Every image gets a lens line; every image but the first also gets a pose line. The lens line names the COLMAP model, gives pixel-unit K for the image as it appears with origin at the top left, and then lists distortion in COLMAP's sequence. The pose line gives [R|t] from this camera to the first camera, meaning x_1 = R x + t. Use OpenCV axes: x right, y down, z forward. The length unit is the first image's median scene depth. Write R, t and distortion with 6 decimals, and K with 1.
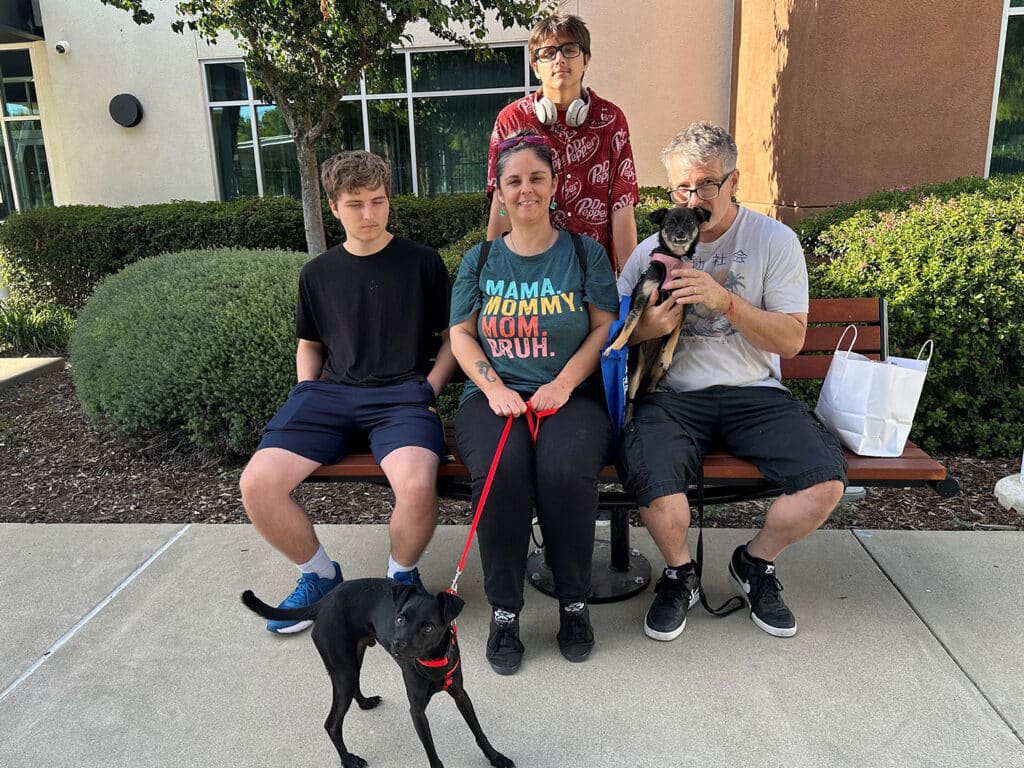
lens RADIAL K [[791.3, 0, 513.1], [0, 791.3, 383.2], [0, 0, 1]] dist [0.029039, -0.011015]
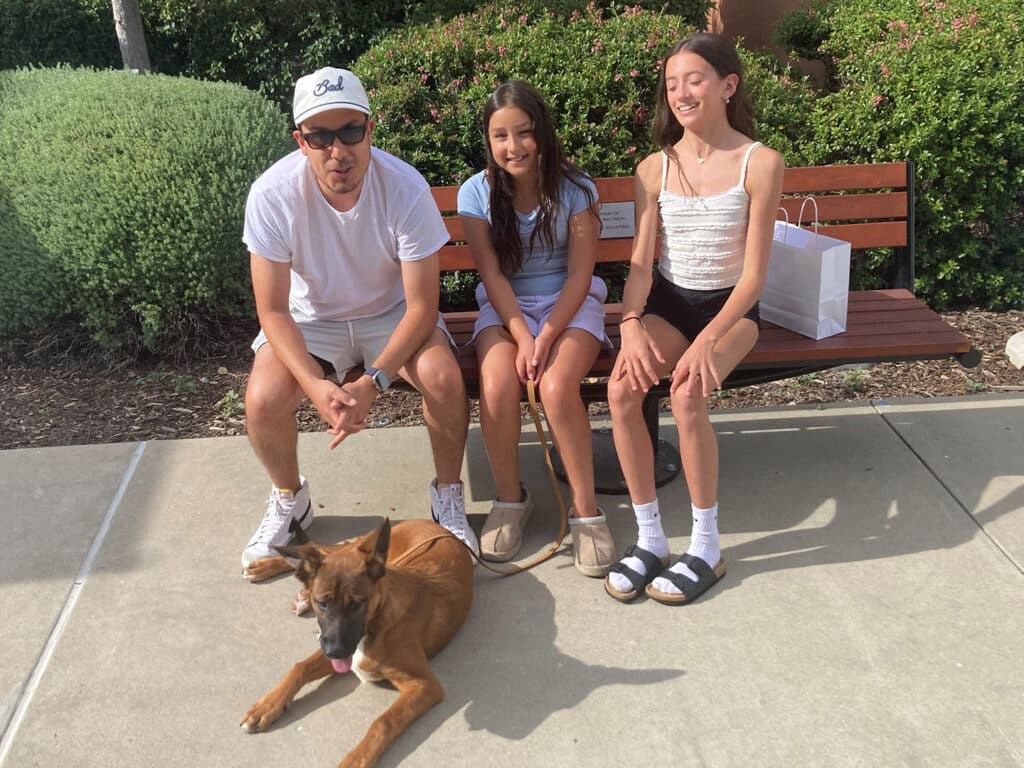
lens RADIAL K [[1189.9, 0, 511.9], [0, 1189.9, 385.8], [0, 0, 1]] dist [0.063036, 0.000000]
pose [[0.985416, -0.060707, 0.158966, -0.182561], [0.033734, 0.985350, 0.167176, -0.071666], [-0.166786, -0.159375, 0.973027, -0.265074]]
